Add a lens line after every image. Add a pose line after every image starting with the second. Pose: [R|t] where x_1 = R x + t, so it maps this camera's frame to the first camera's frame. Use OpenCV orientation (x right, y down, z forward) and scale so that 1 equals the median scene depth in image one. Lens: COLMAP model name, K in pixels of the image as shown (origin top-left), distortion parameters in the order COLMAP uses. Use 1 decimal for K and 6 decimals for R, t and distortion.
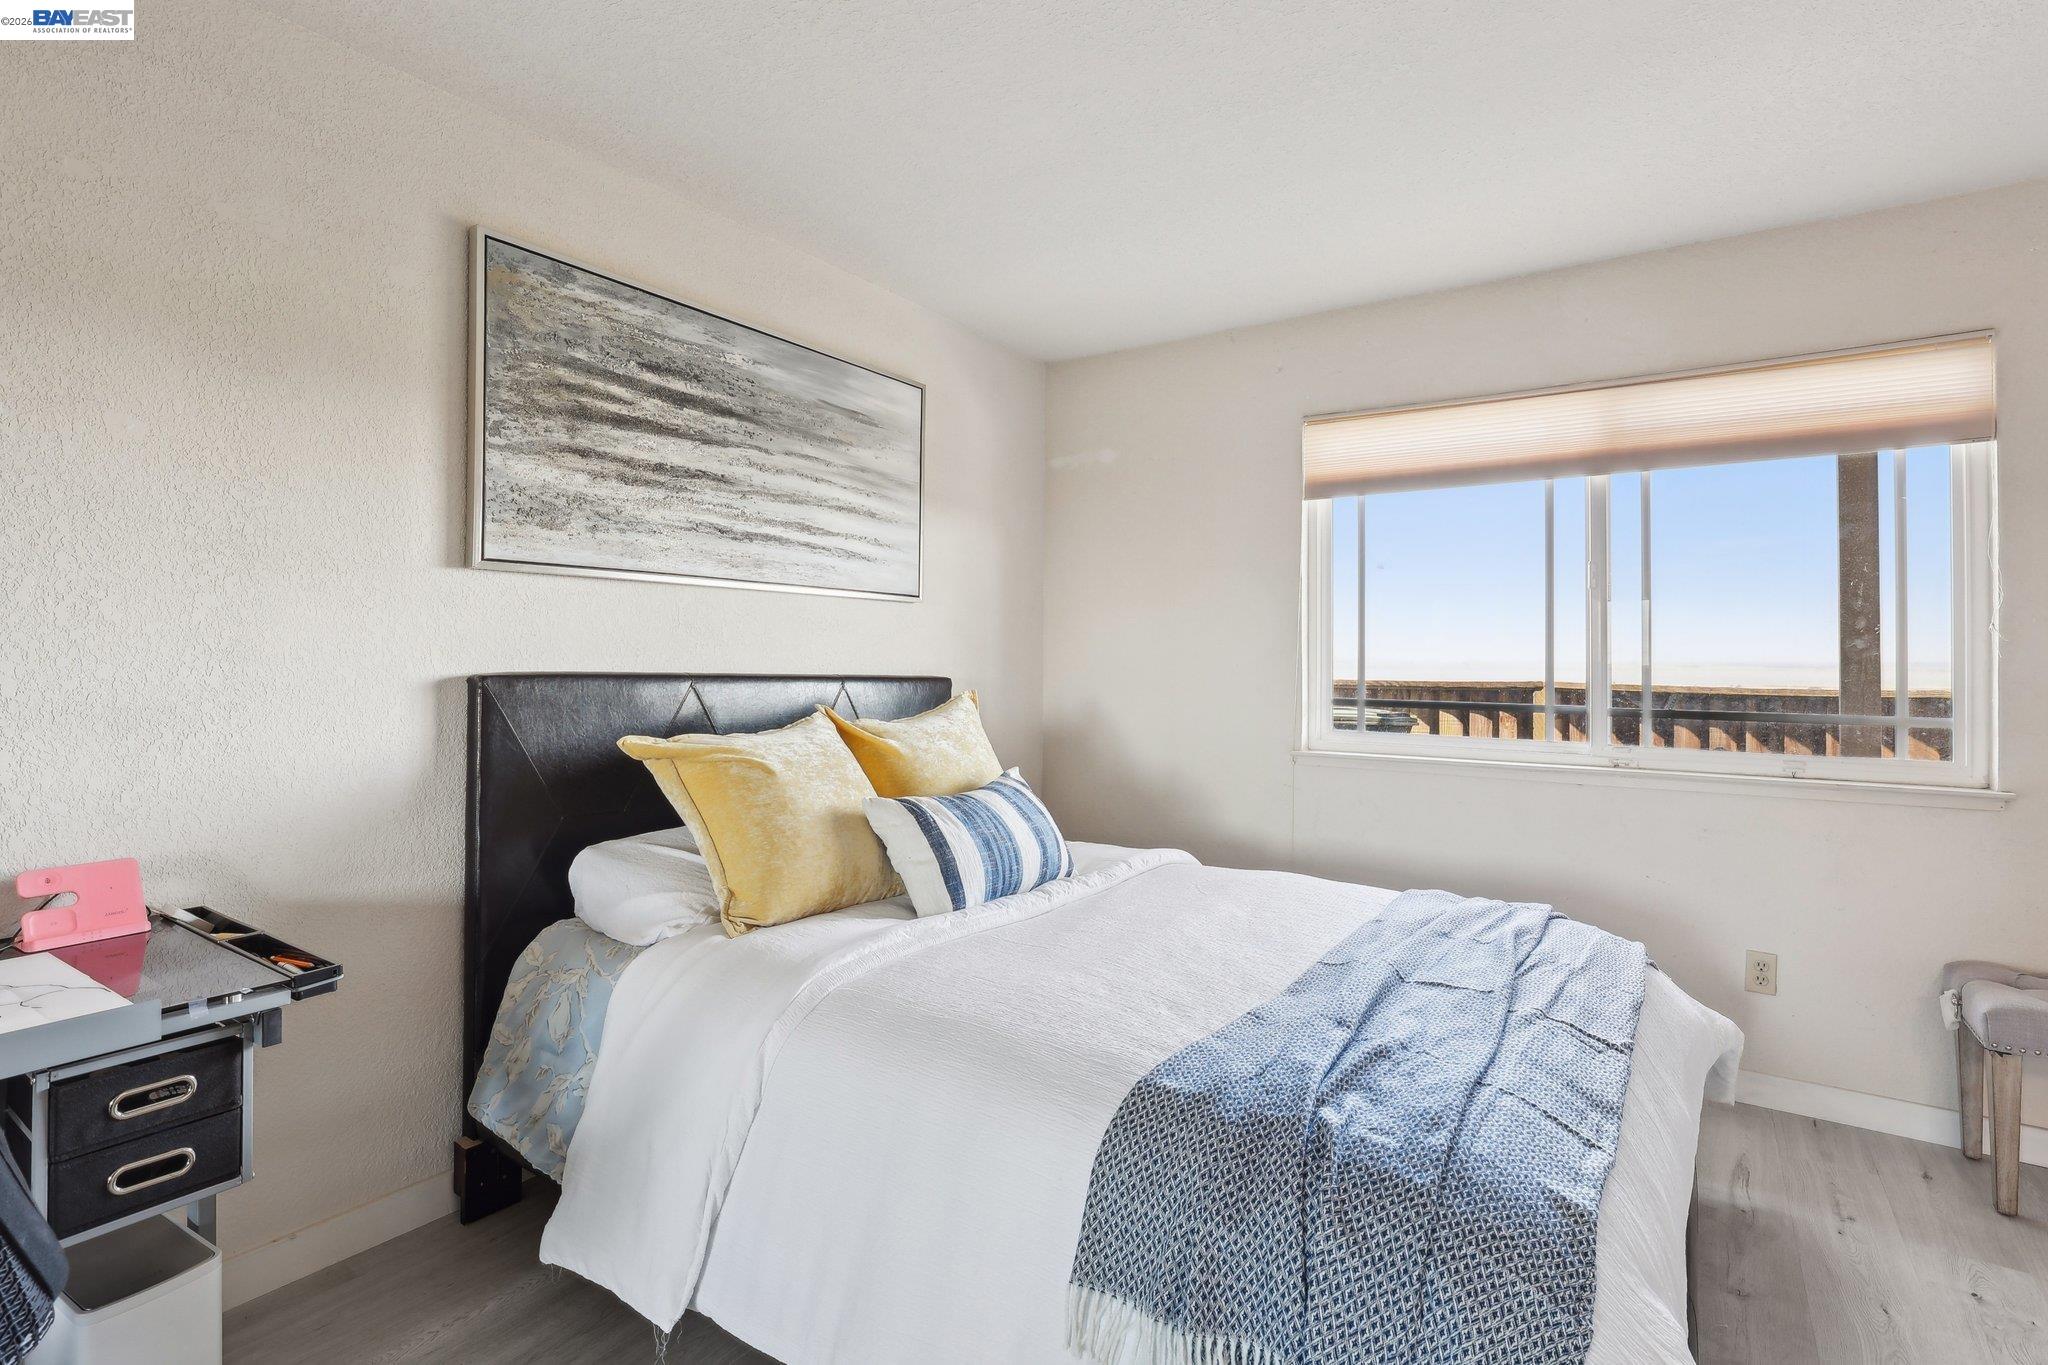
lens RADIAL K [[954.4, 0, 1016.5], [0, 954.4, 659.9], [0, 0, 1]] dist [-0.035515, 0.009352]
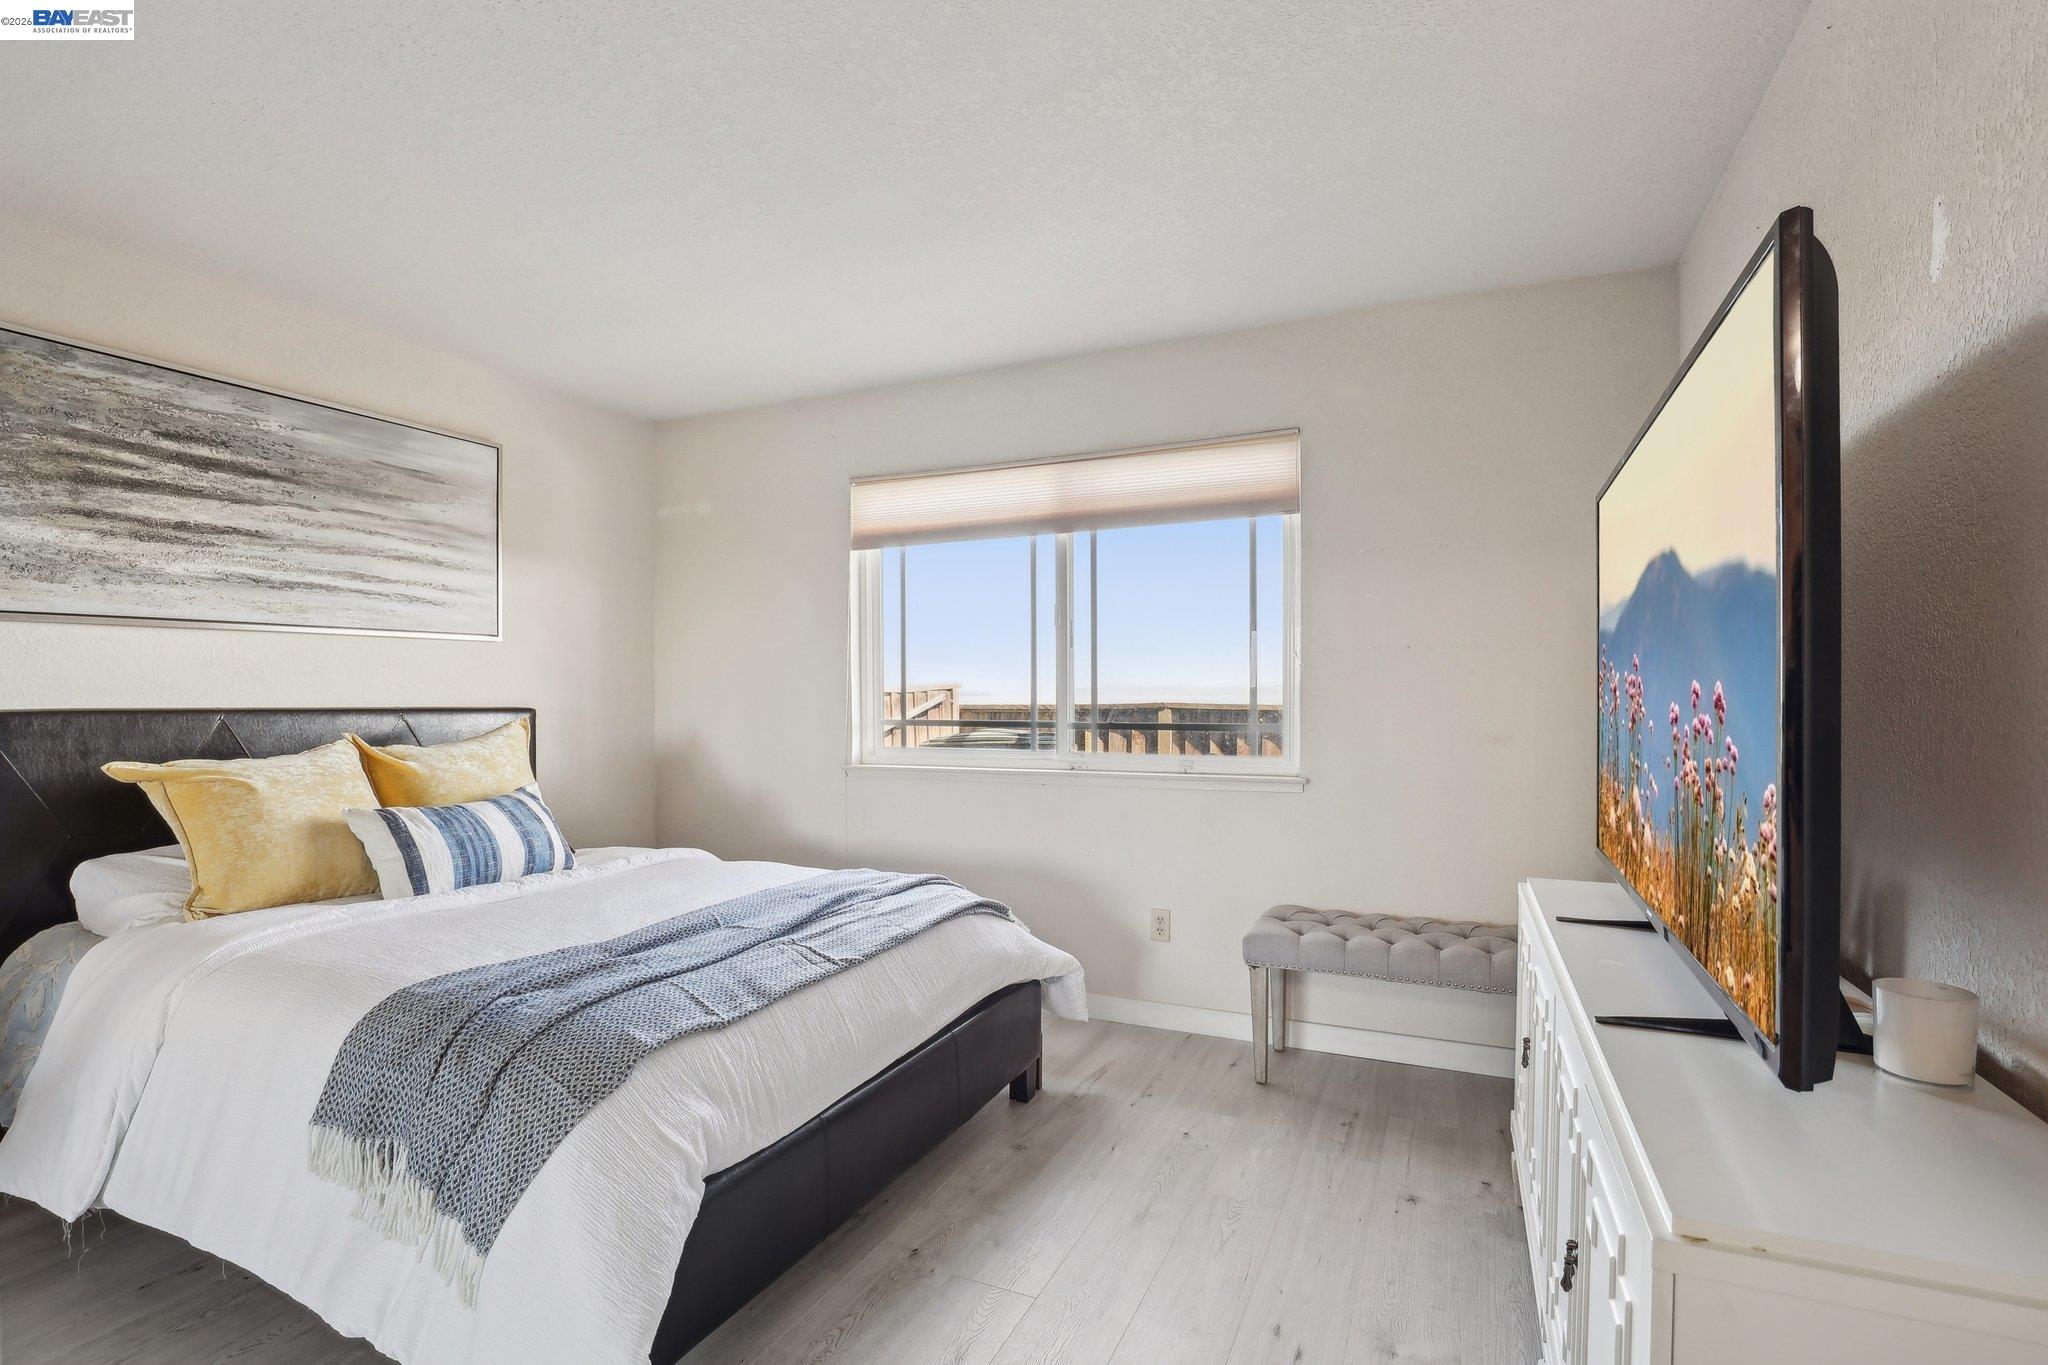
lens RADIAL K [[960.4, 0, 1022.8], [0, 960.4, 705.6], [0, 0, 1]] dist [-0.040967, 0.009074]
pose [[0.983797, -0.019367, 0.178235, 0.403072], [0.016530, 0.999712, 0.017390, 0.007845], [-0.178521, -0.014162, 0.983834, -0.267532]]
